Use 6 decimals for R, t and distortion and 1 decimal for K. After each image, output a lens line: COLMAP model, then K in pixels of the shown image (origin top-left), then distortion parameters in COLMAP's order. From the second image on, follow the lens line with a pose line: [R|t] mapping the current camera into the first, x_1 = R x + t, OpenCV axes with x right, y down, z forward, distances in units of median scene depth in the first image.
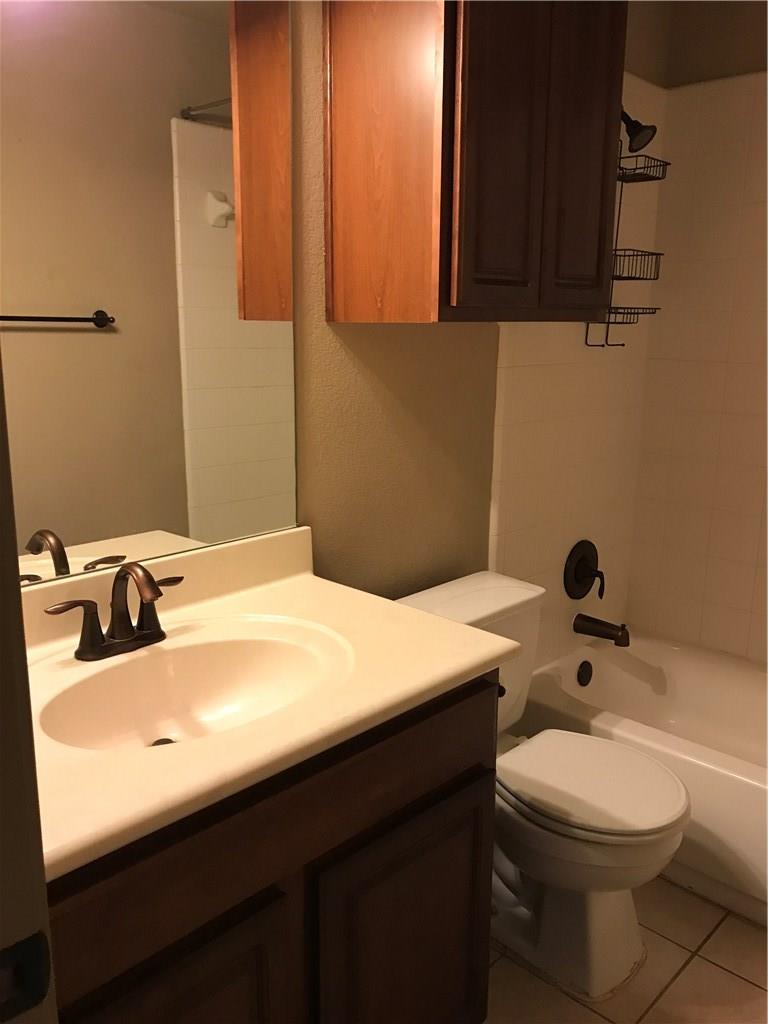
lens RADIAL K [[839.8, 0, 384.0], [0, 839.8, 509.3], [0, 0, 1]] dist [0.030147, -0.045924]
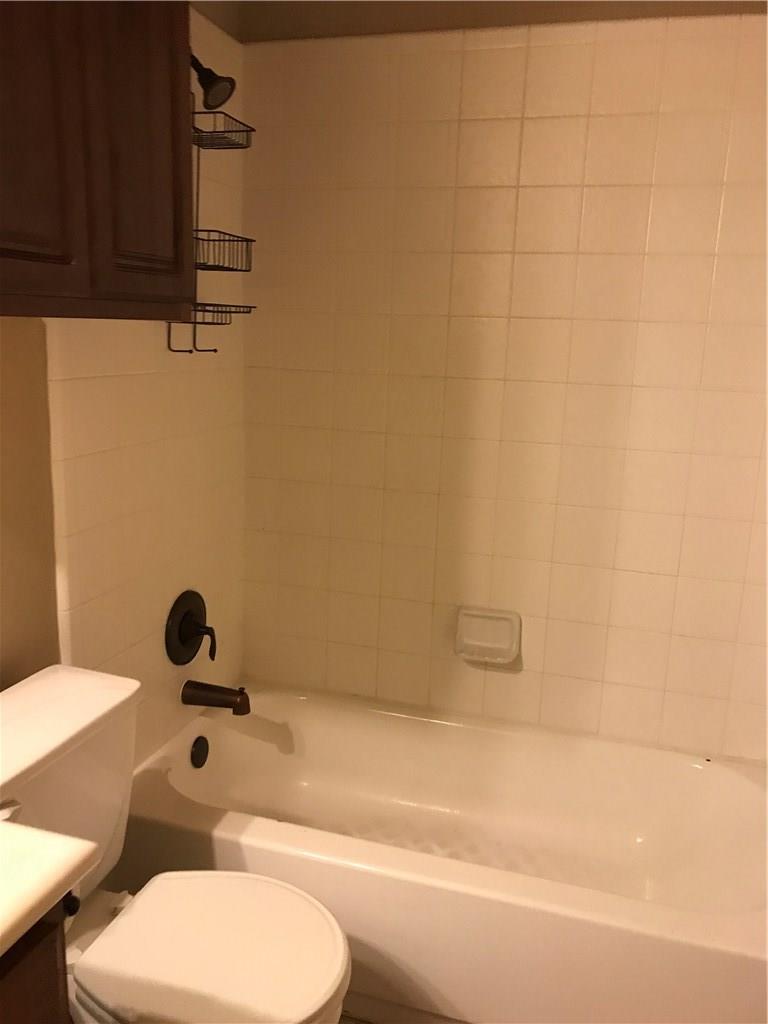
lens RADIAL K [[839.8, 0, 377.0], [0, 839.8, 514.7], [0, 0, 1]] dist [0.030147, -0.045924]
pose [[0.893658, -0.075868, 0.442289, 0.053434], [0.071681, 0.997083, 0.026201, -0.048644], [-0.442987, 0.008289, 0.896490, 0.209990]]
